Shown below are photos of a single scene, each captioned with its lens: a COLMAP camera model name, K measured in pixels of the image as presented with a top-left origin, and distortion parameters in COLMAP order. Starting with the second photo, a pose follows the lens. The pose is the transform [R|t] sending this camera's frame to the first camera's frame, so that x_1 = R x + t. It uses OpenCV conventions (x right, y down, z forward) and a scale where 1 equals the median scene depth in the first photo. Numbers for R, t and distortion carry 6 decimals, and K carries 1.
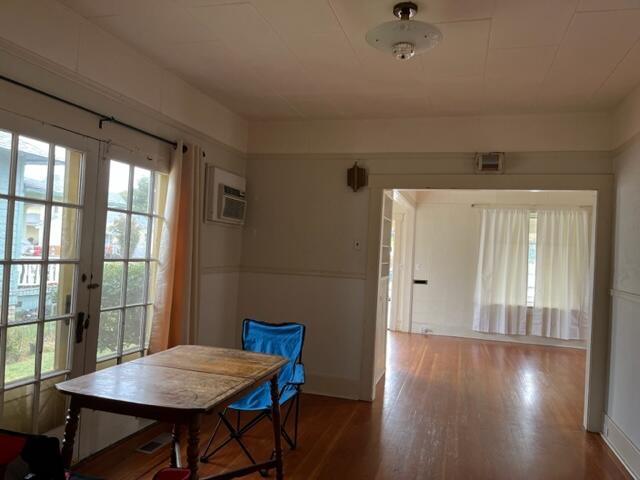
lens RADIAL K [[477.2, 0, 322.9], [0, 477.2, 252.8], [0, 0, 1]] dist [0.042966, -0.010699]
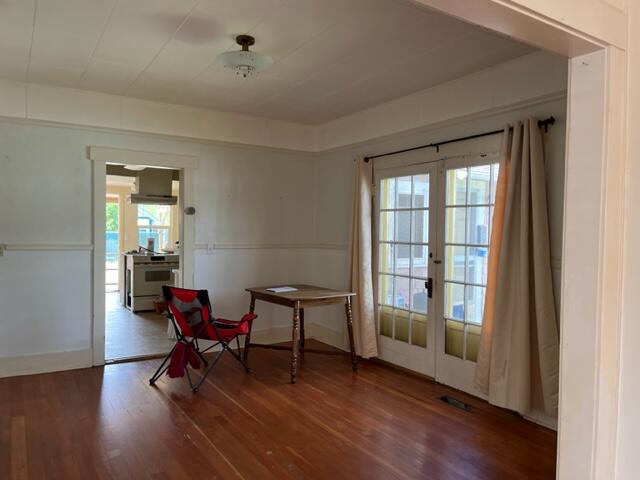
lens RADIAL K [[477.2, 0, 322.9], [0, 477.2, 252.8], [0, 0, 1]] dist [0.042966, -0.010699]
pose [[-0.648312, -0.033613, -0.760632, 0.848179], [-0.057395, 0.998340, 0.004802, 0.055702], [0.759208, 0.046770, -0.649165, 1.686062]]
